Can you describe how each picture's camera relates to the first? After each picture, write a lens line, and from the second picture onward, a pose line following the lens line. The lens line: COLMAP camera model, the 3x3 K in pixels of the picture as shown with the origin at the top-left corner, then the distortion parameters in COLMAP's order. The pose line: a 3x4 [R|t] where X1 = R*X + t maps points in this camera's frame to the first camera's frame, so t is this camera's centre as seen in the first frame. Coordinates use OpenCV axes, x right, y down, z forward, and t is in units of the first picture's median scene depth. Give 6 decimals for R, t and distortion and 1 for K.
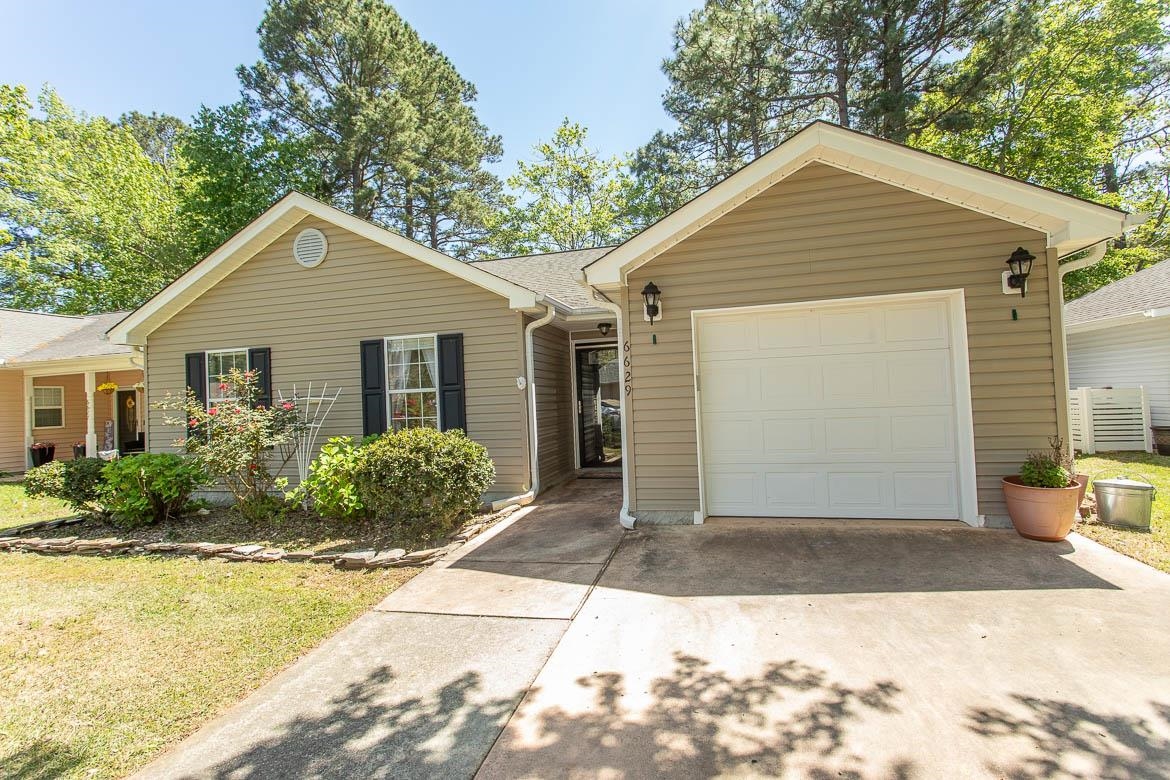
lens RADIAL K [[549.9, 0, 585.7], [0, 549.9, 386.2], [0, 0, 1]] dist [0.002251, 0.001519]
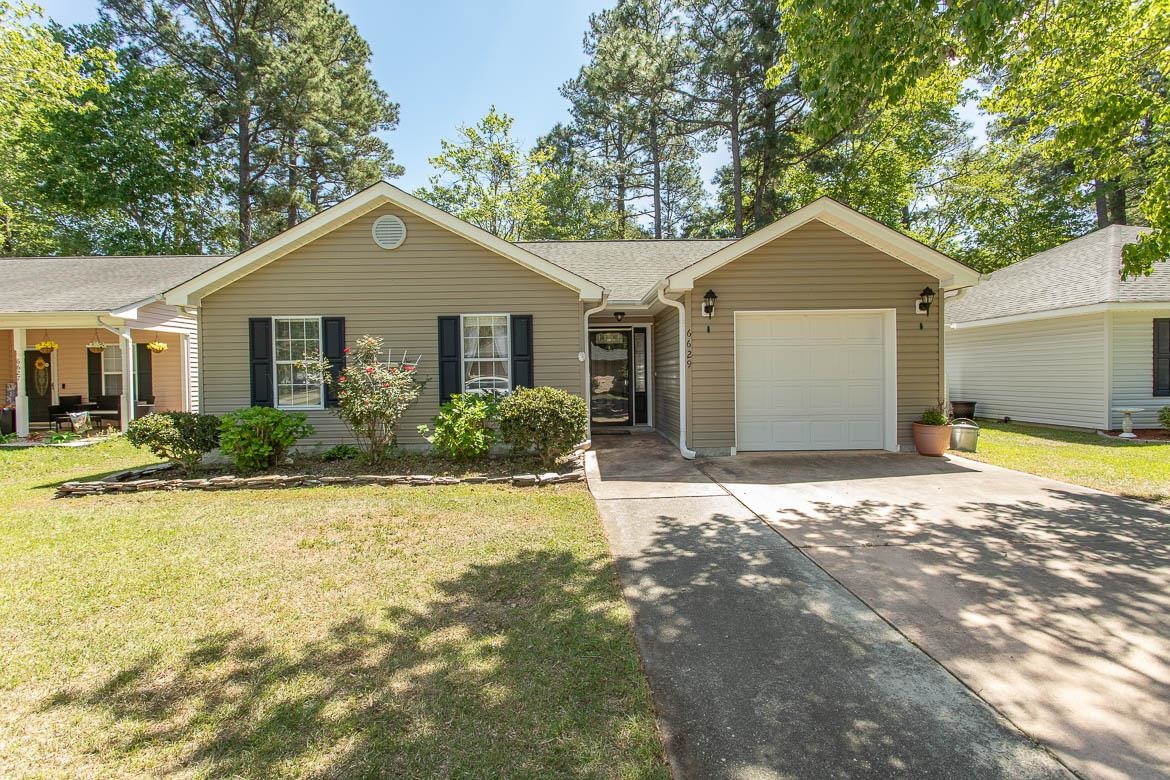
lens RADIAL K [[549.9, 0, 584.7], [0, 549.9, 386.1], [0, 0, 1]] dist [0.002251, 0.001519]
pose [[0.964631, 0.023053, 0.262594, -0.409450], [-0.031912, 0.999055, 0.029522, 0.023181], [-0.261665, -0.036858, 0.964455, -0.226952]]
